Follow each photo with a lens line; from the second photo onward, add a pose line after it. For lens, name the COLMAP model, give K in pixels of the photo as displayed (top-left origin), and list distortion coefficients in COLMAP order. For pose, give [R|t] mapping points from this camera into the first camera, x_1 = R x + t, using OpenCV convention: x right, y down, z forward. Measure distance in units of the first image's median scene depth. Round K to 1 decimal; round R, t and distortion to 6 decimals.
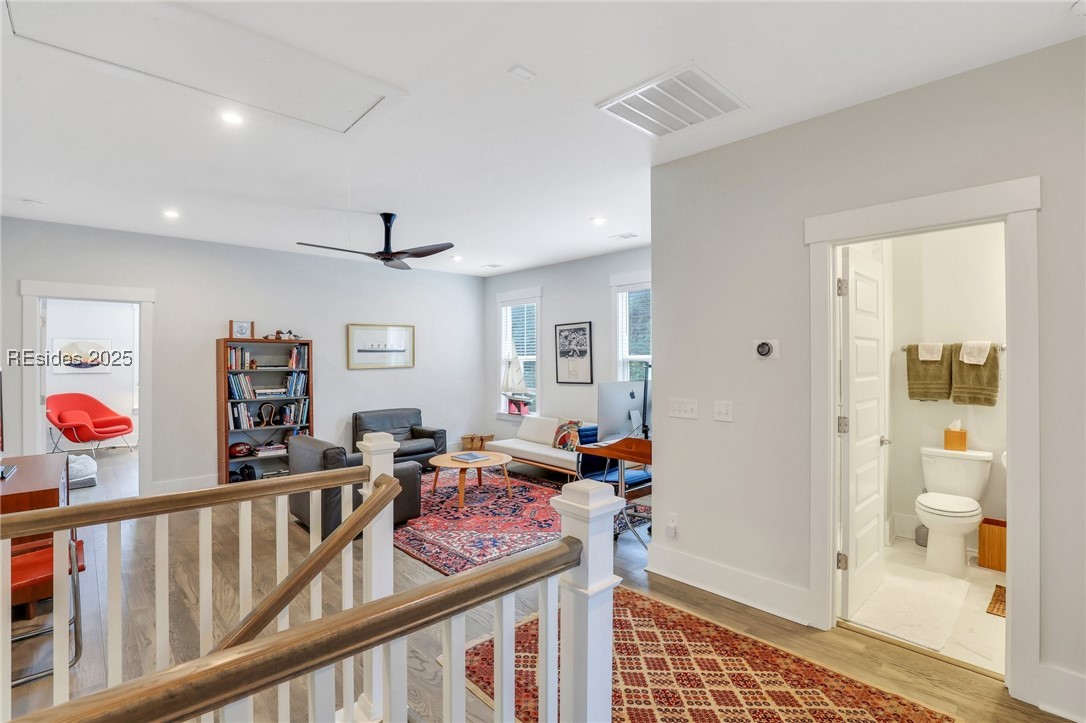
lens RADIAL K [[502.3, 0, 548.0], [0, 502.3, 362.4], [0, 0, 1]] dist [-0.037881, 0.007954]
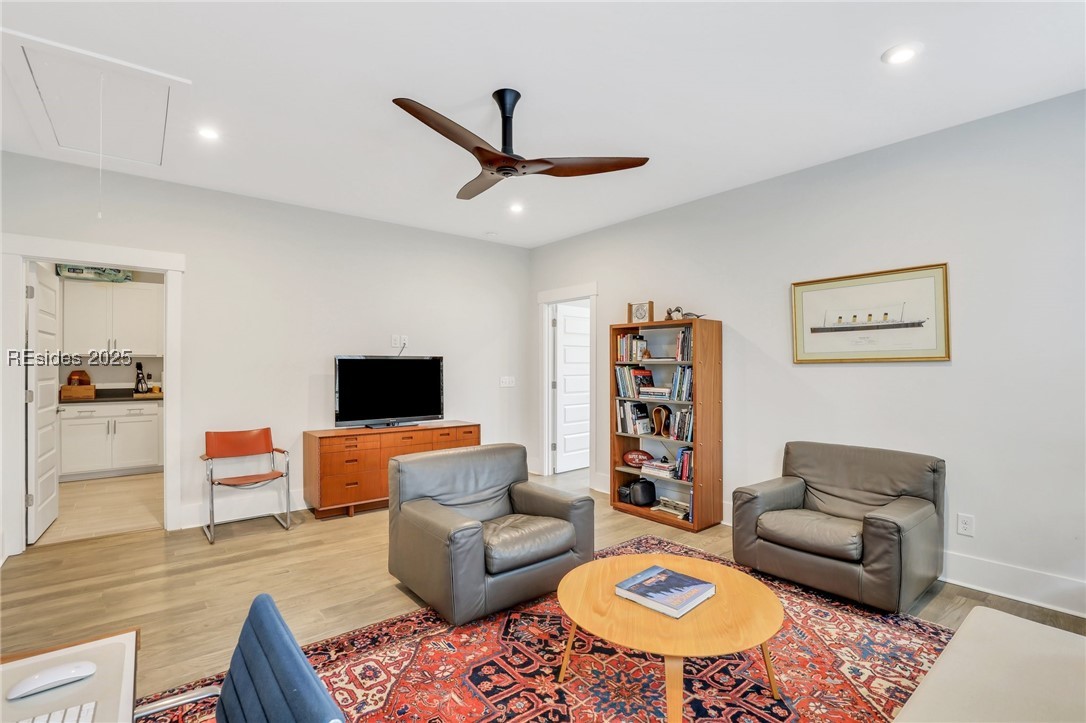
lens RADIAL K [[505.2, 0, 548.5], [0, 505.2, 363.6], [0, 0, 1]] dist [-0.040620, 0.008979]
pose [[-0.064560, 0.002737, -0.997910, 0.217457], [-0.004837, 0.999984, 0.003056, 0.015259], [0.997902, 0.005024, -0.064546, 0.877021]]
